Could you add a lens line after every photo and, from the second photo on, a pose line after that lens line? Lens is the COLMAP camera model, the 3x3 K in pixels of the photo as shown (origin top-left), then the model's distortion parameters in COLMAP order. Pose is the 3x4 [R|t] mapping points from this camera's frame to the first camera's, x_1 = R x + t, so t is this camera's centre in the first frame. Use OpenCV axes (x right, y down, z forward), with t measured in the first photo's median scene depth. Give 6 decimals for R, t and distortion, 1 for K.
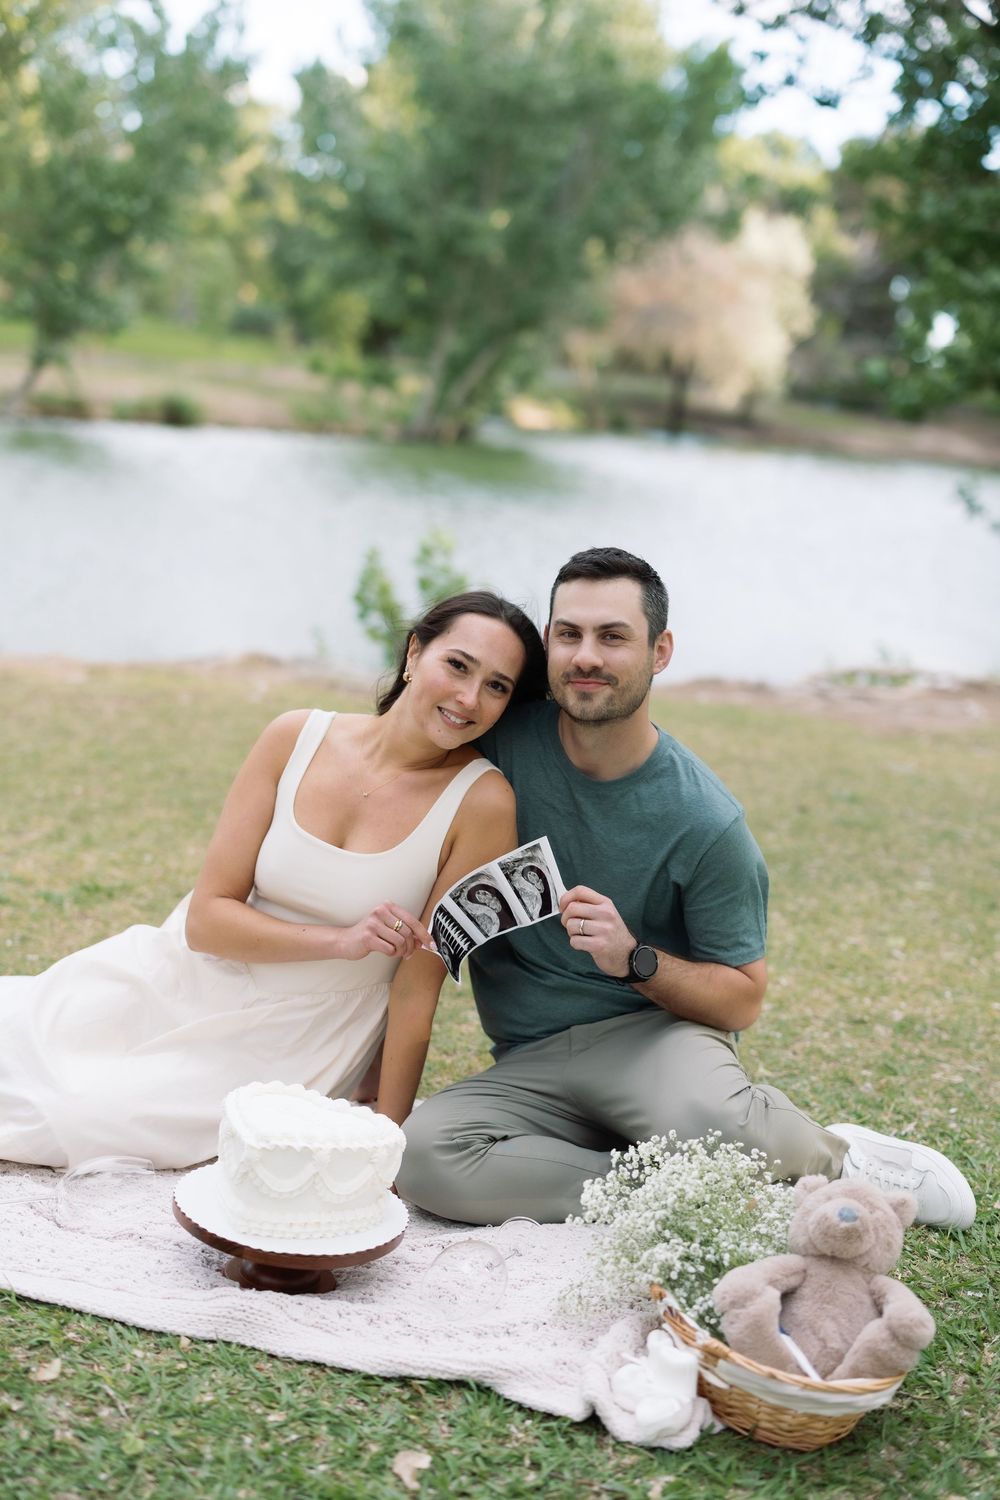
lens RADIAL K [[2299.3, 0, 568.6], [0, 2299.3, 667.1], [0, 0, 1]] dist [0.046825, 0.000000]
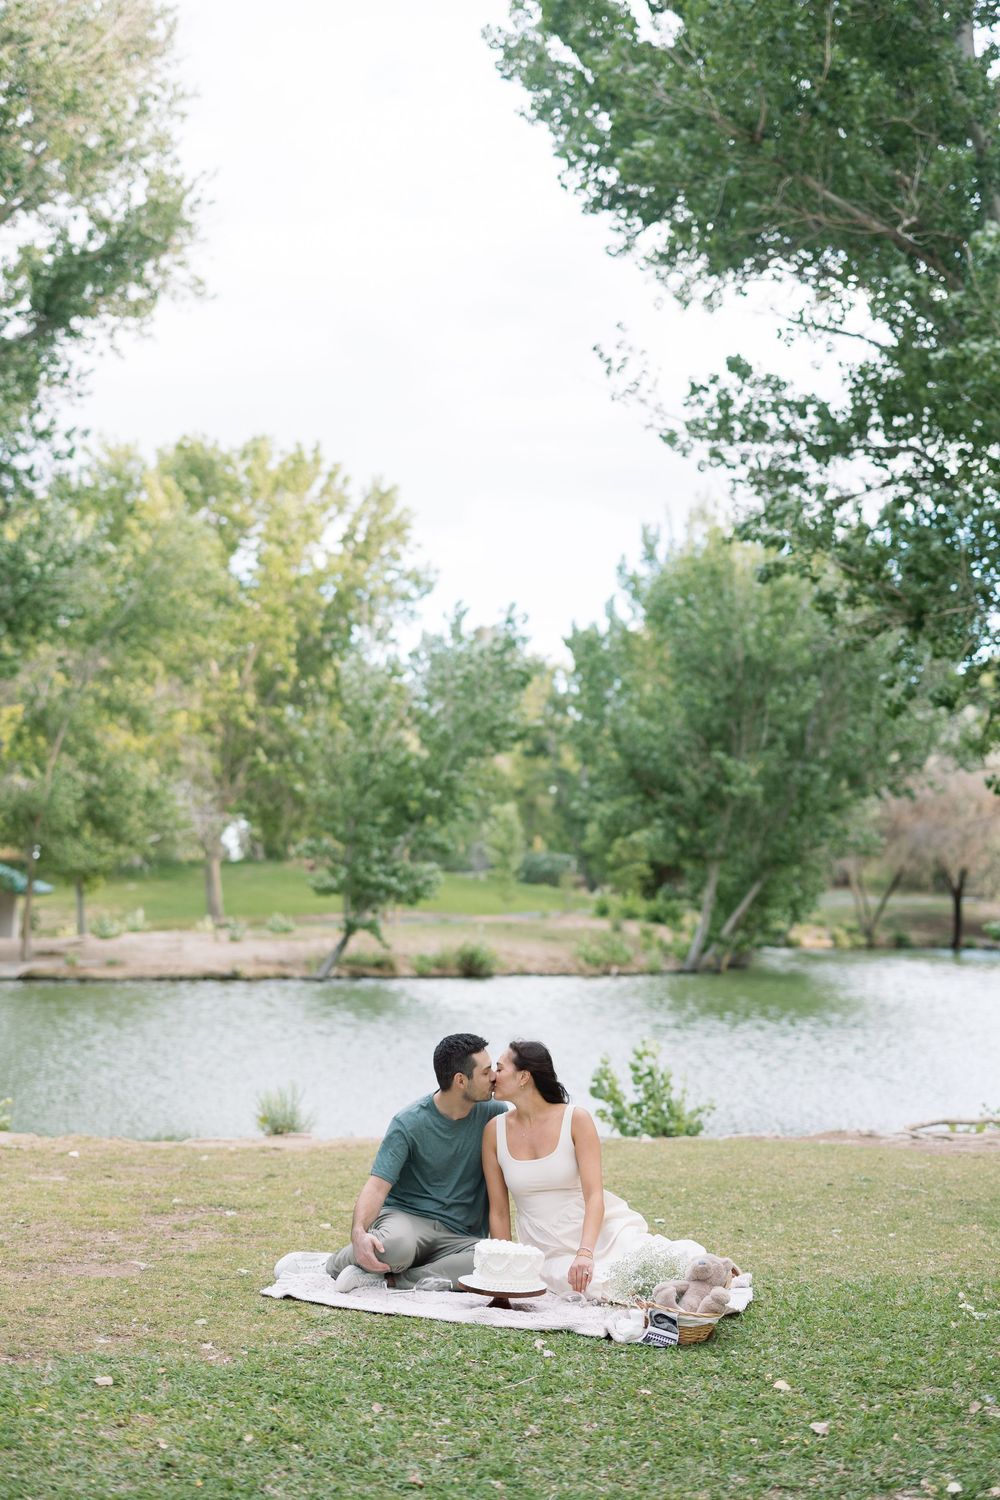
lens RADIAL K [[2299.3, 0, 596.0], [0, 2299.3, 823.9], [0, 0, 1]] dist [0.046825, 0.000000]
pose [[0.990636, -0.079432, -0.111047, 0.330974], [0.060470, 0.984479, -0.164757, 0.165548], [0.122411, 0.156499, 0.980063, -1.696958]]
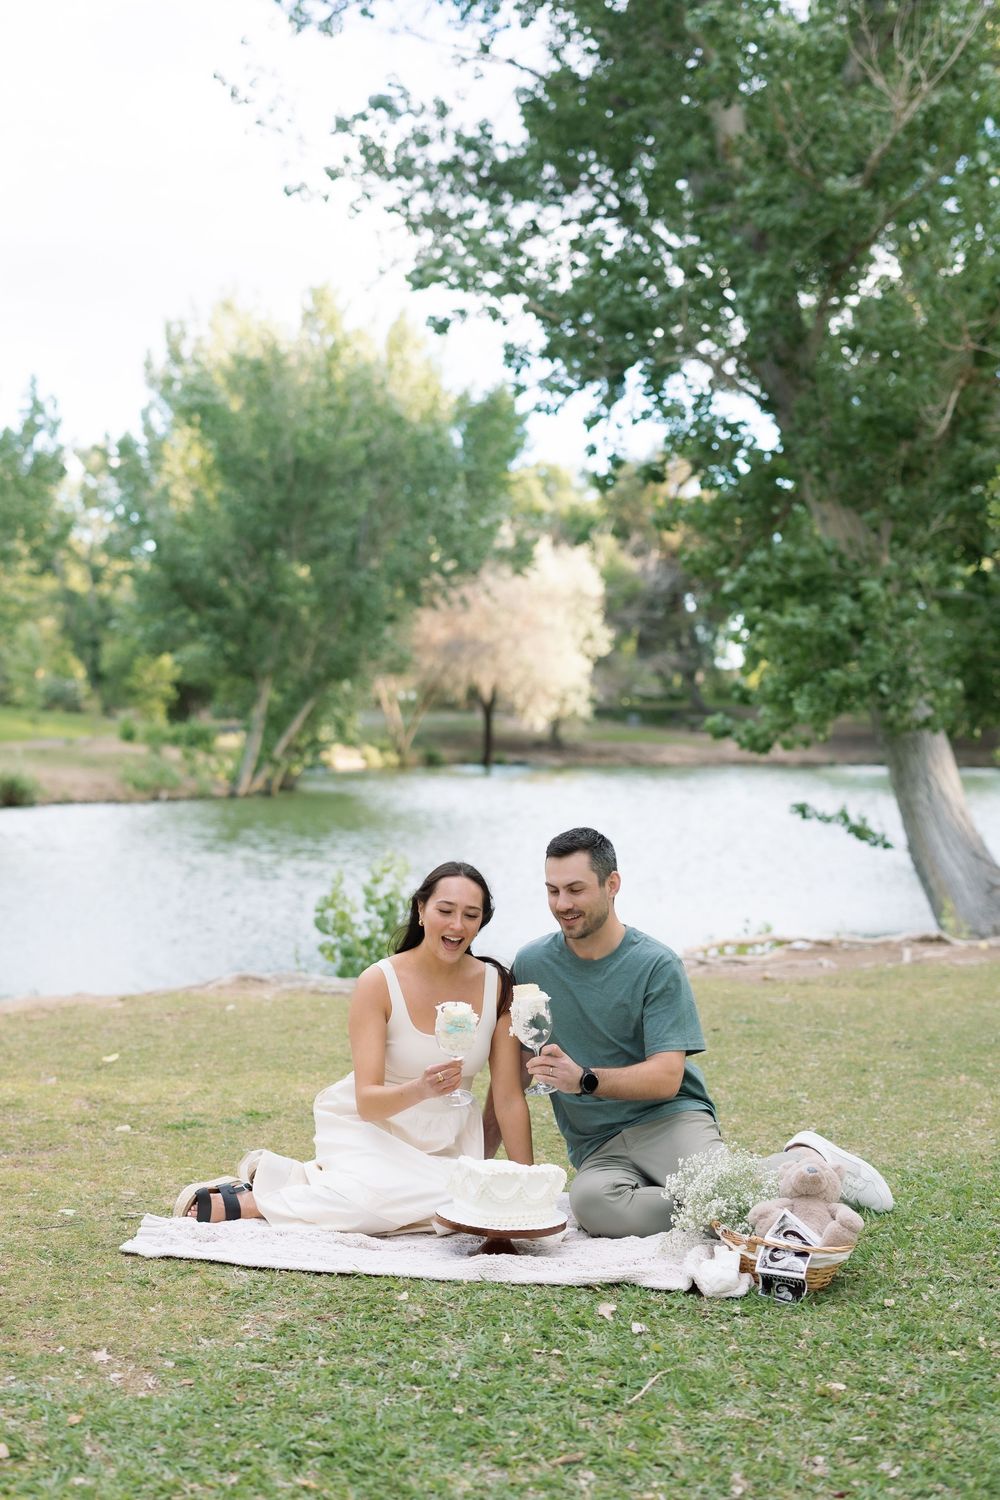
lens RADIAL K [[2299.3, 0, 594.8], [0, 2299.3, 804.6], [0, 0, 1]] dist [0.046825, 0.000000]
pose [[0.990529, -0.103378, 0.090357, -0.184232], [0.110543, 0.990786, -0.078258, 0.071183], [-0.081435, 0.087505, 0.992830, -0.822604]]
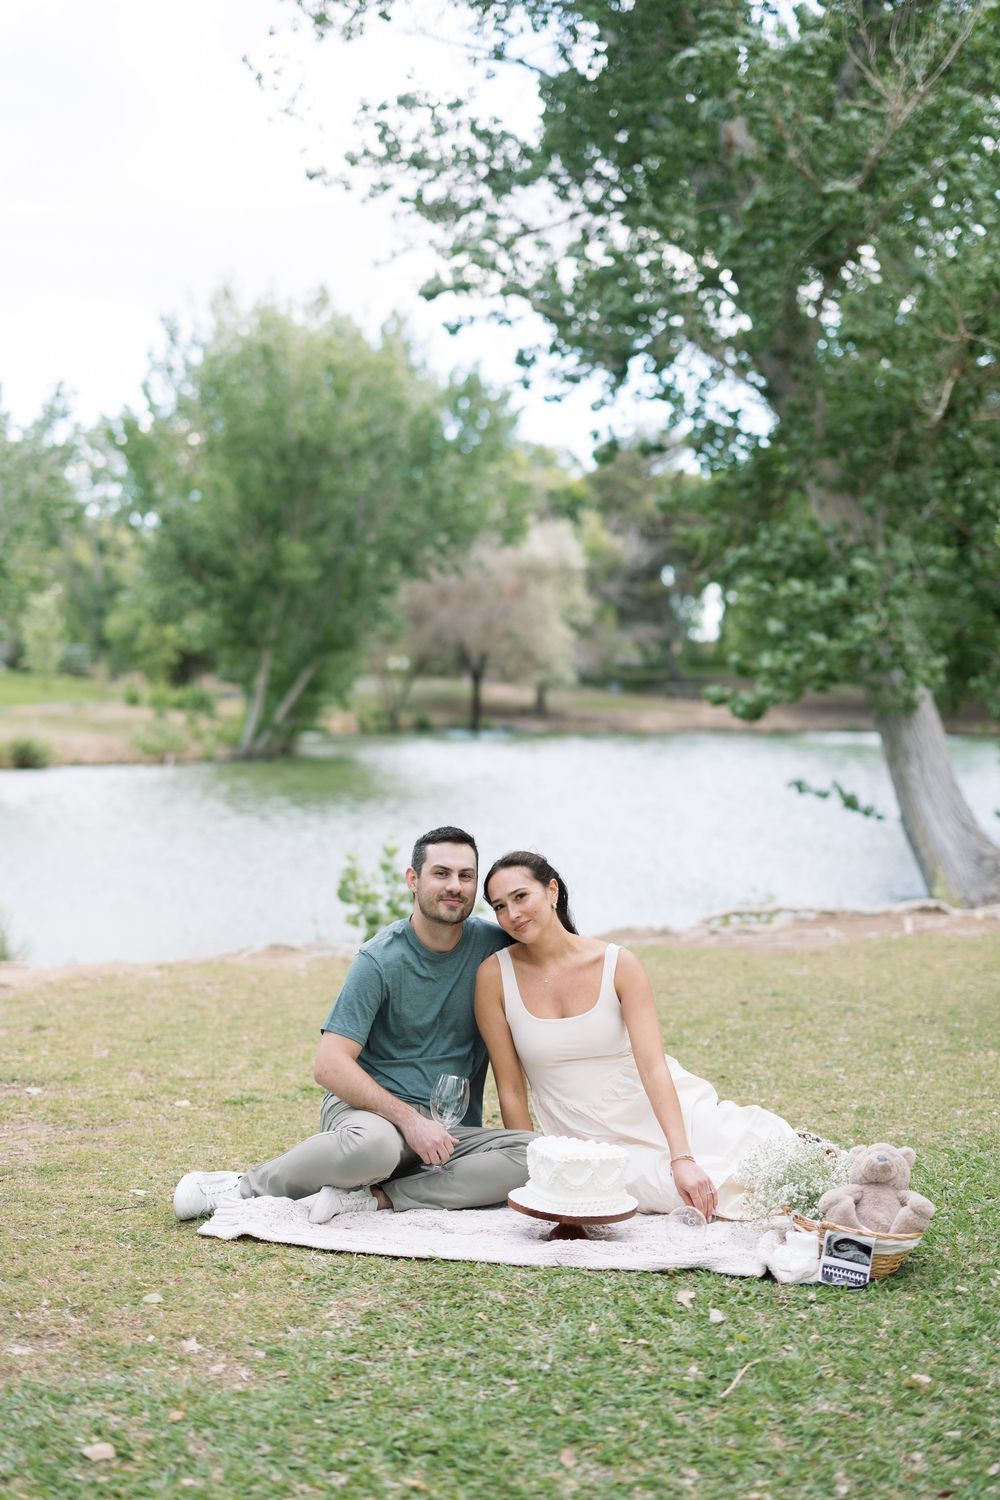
lens RADIAL K [[2189.1, 0, 621.3], [0, 2189.1, 773.6], [0, 0, 1]] dist [0.050247, 0.000000]
pose [[0.989154, -0.097537, 0.109822, -0.250007], [0.105993, 0.991611, -0.073979, 0.036500], [-0.101685, 0.084817, 0.991194, -0.760625]]
